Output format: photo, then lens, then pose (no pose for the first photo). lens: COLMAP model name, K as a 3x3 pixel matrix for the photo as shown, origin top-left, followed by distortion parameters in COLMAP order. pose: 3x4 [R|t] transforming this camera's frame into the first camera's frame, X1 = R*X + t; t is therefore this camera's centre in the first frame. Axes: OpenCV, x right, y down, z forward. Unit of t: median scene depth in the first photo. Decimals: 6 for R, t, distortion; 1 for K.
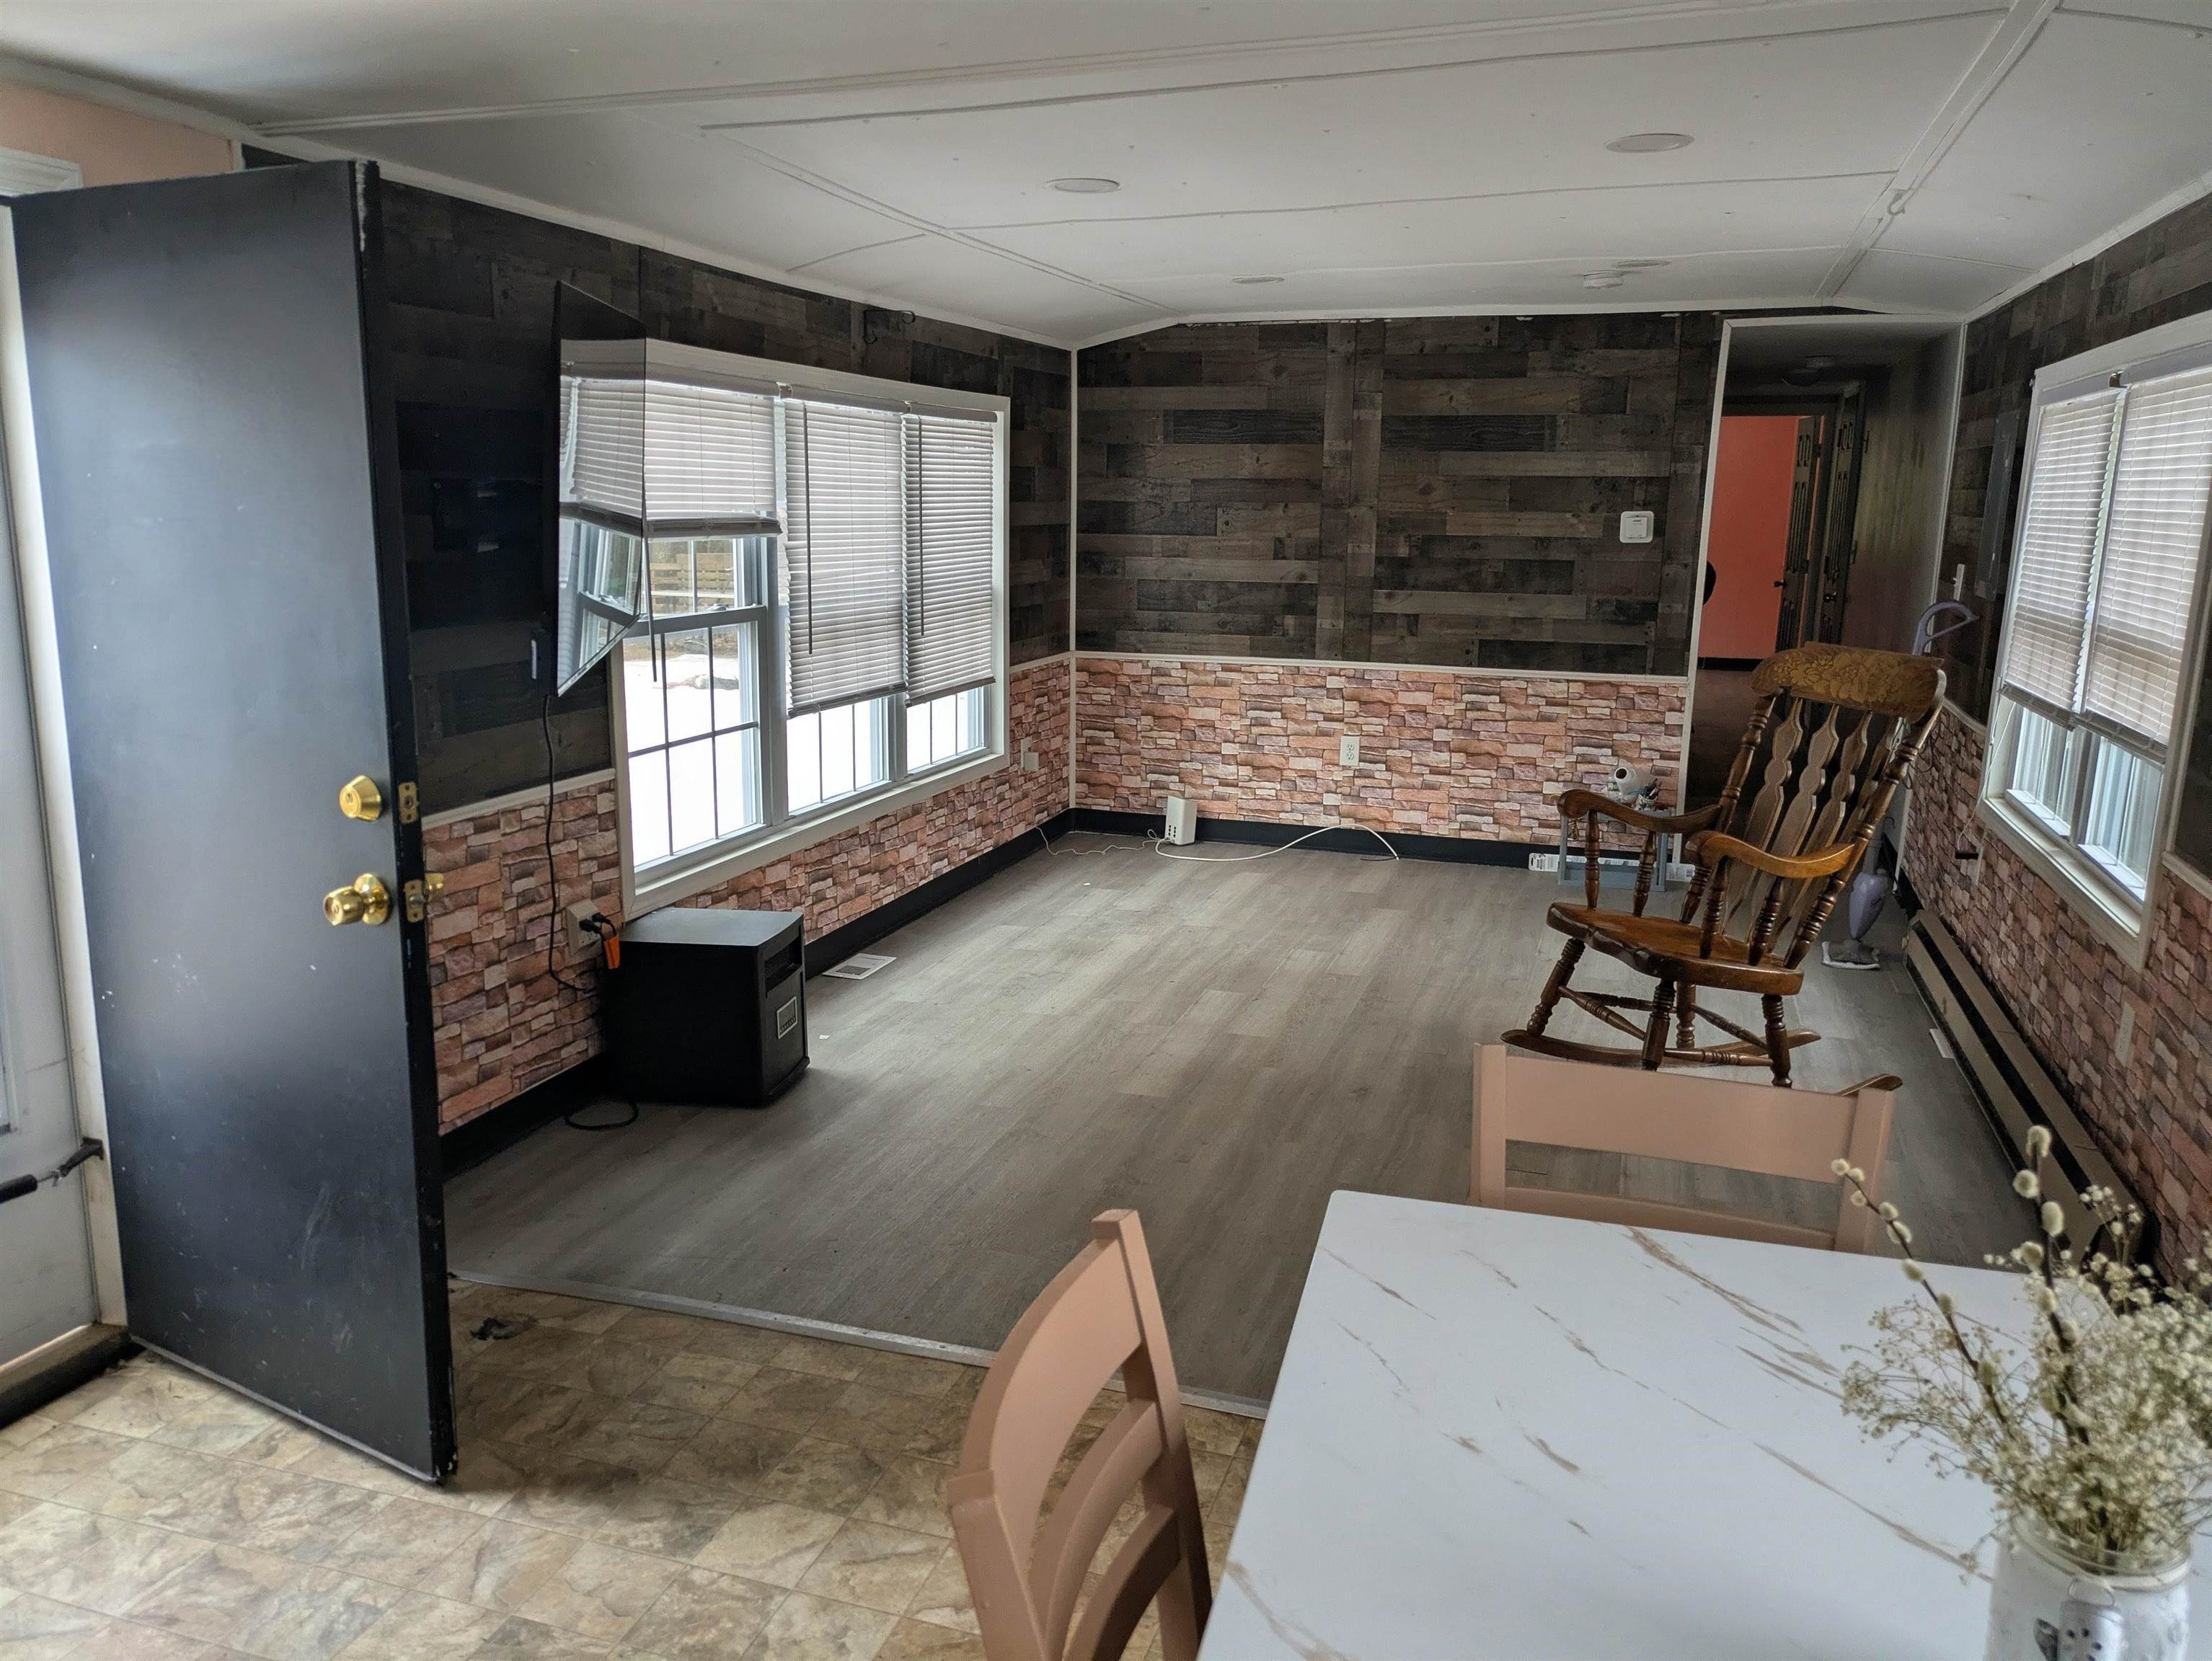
lens RADIAL K [[1641.9, 0, 1064.8], [0, 1641.9, 828.4], [0, 0, 1]] dist [0.066648, -0.081012]
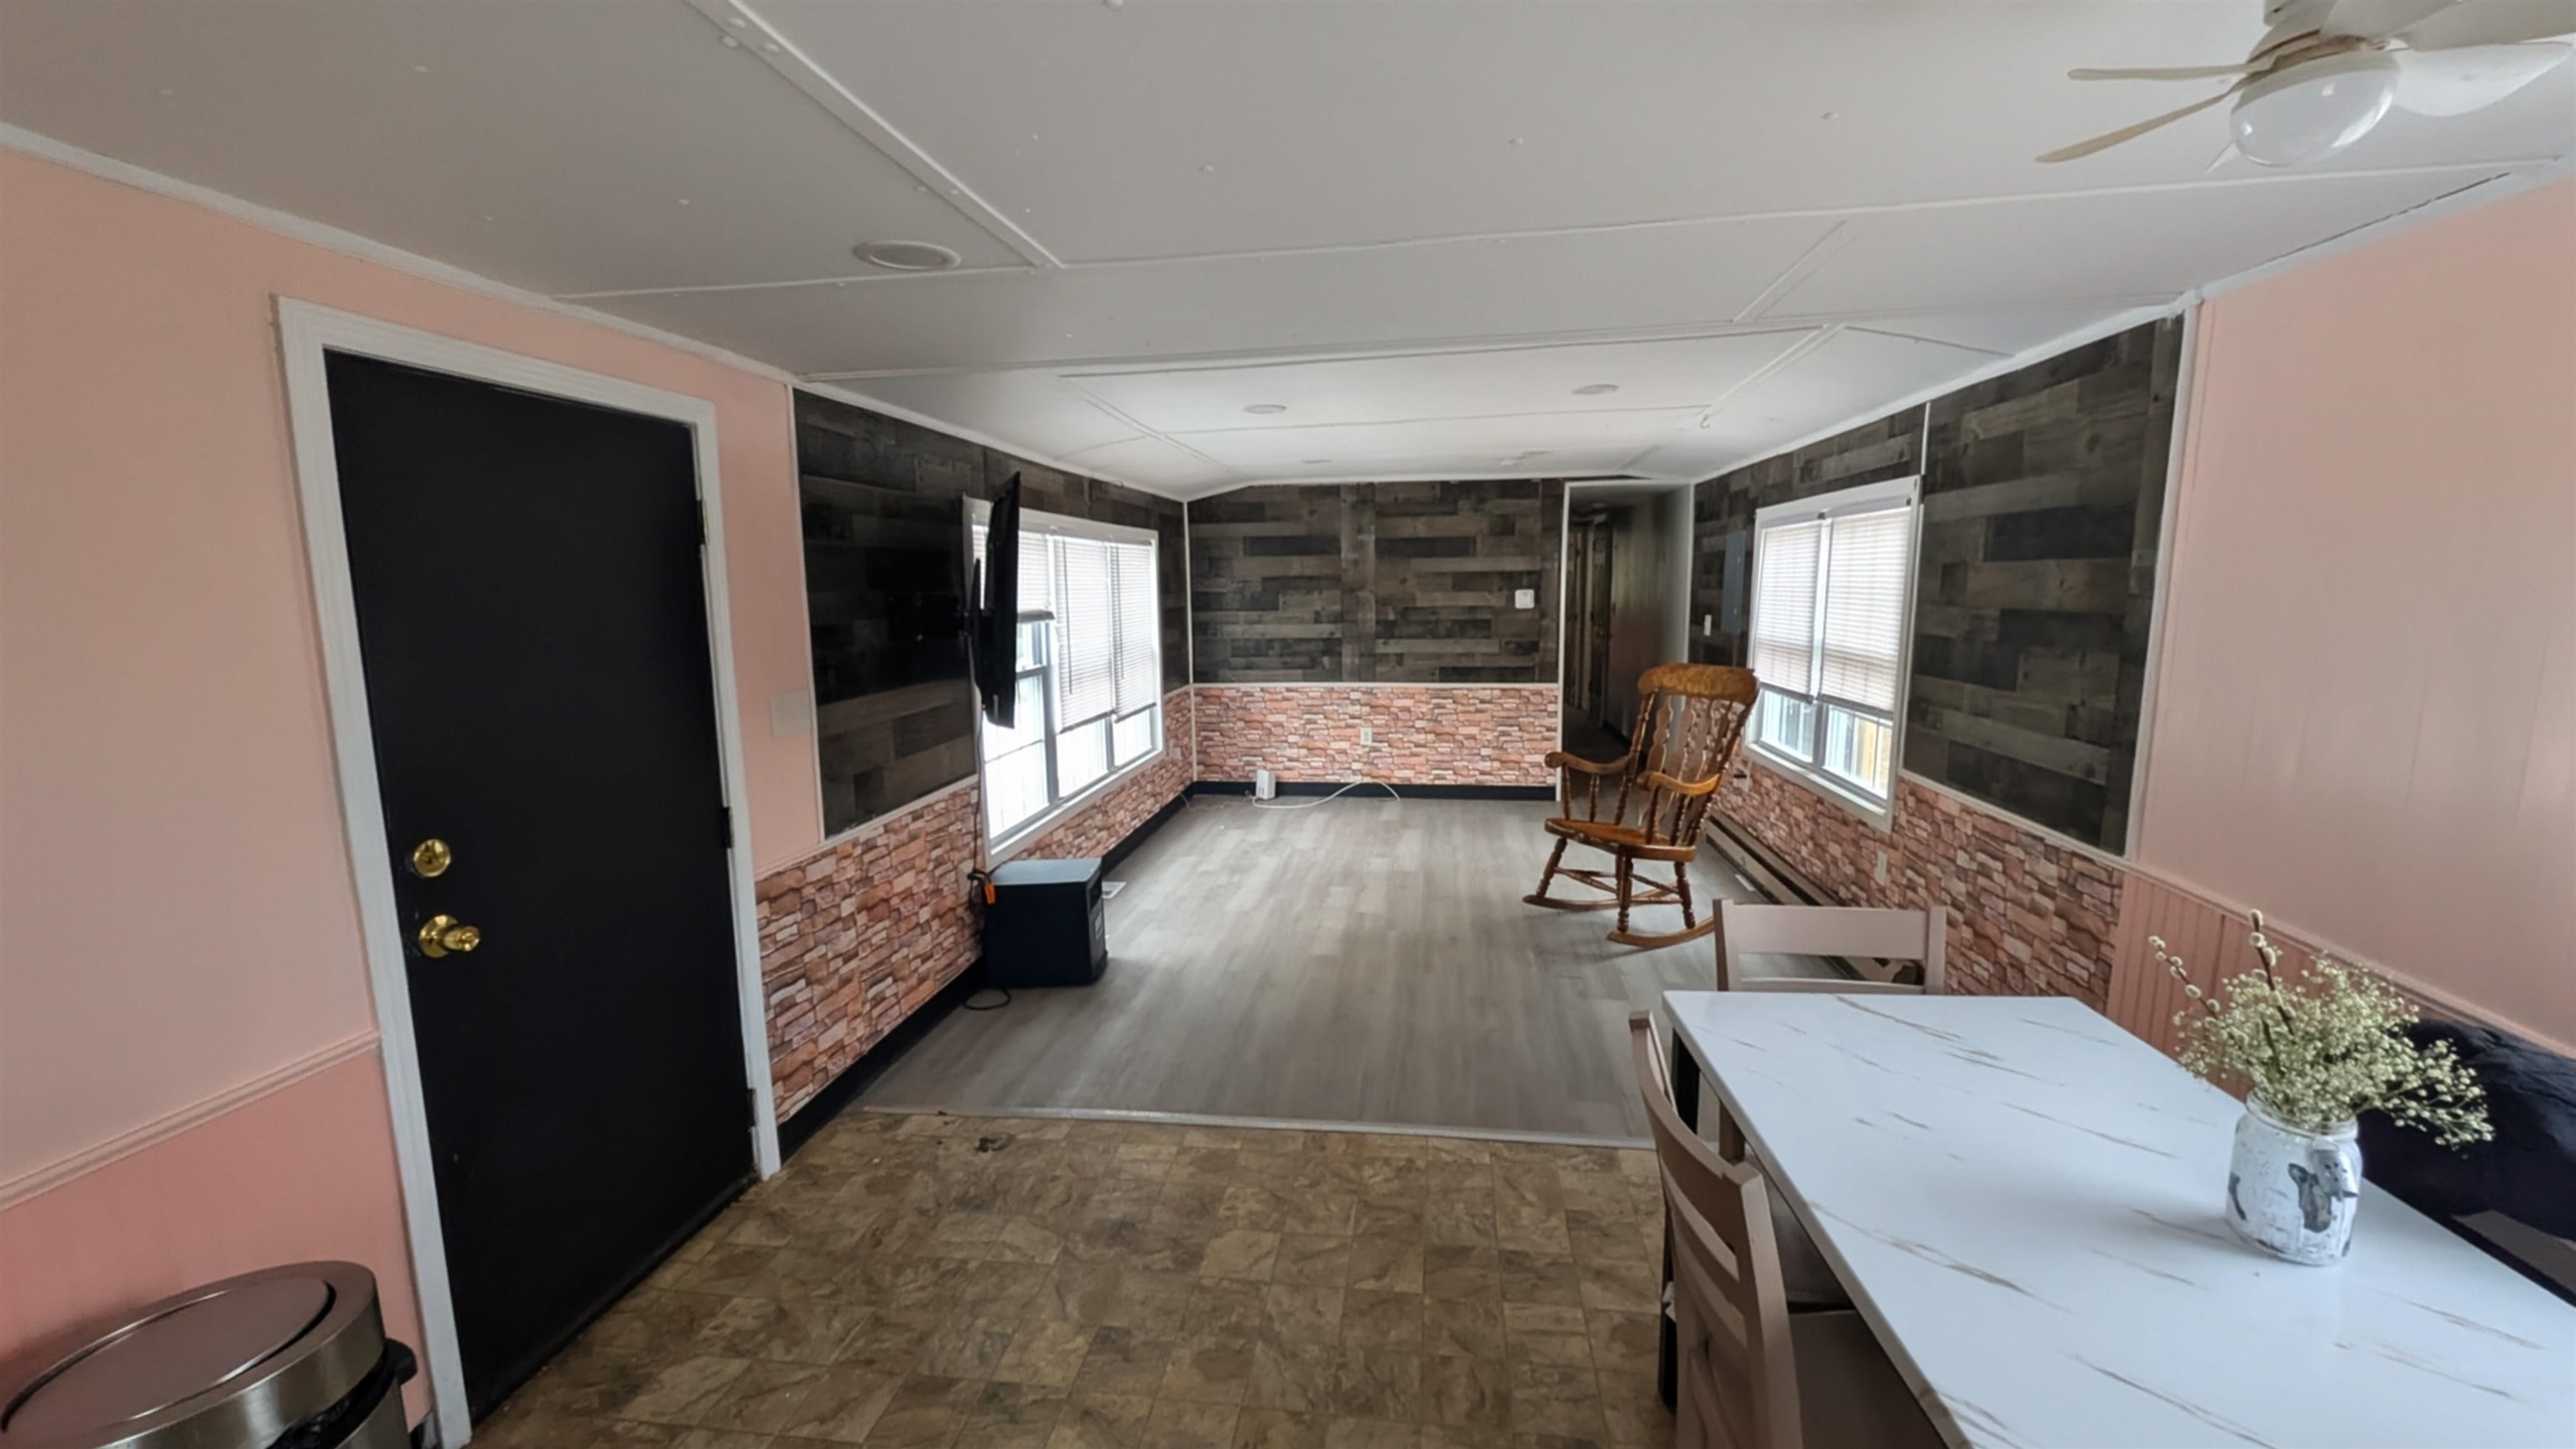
lens RADIAL K [[1022.8, 0, 1277.0], [0, 1022.8, 729.8], [0, 0, 1]] dist [-0.000731, -0.000216]
pose [[0.982125, -0.053552, 0.180450, -0.107606], [0.063755, 0.996650, -0.051217, -0.006759], [-0.177102, 0.061806, 0.982250, 0.000562]]
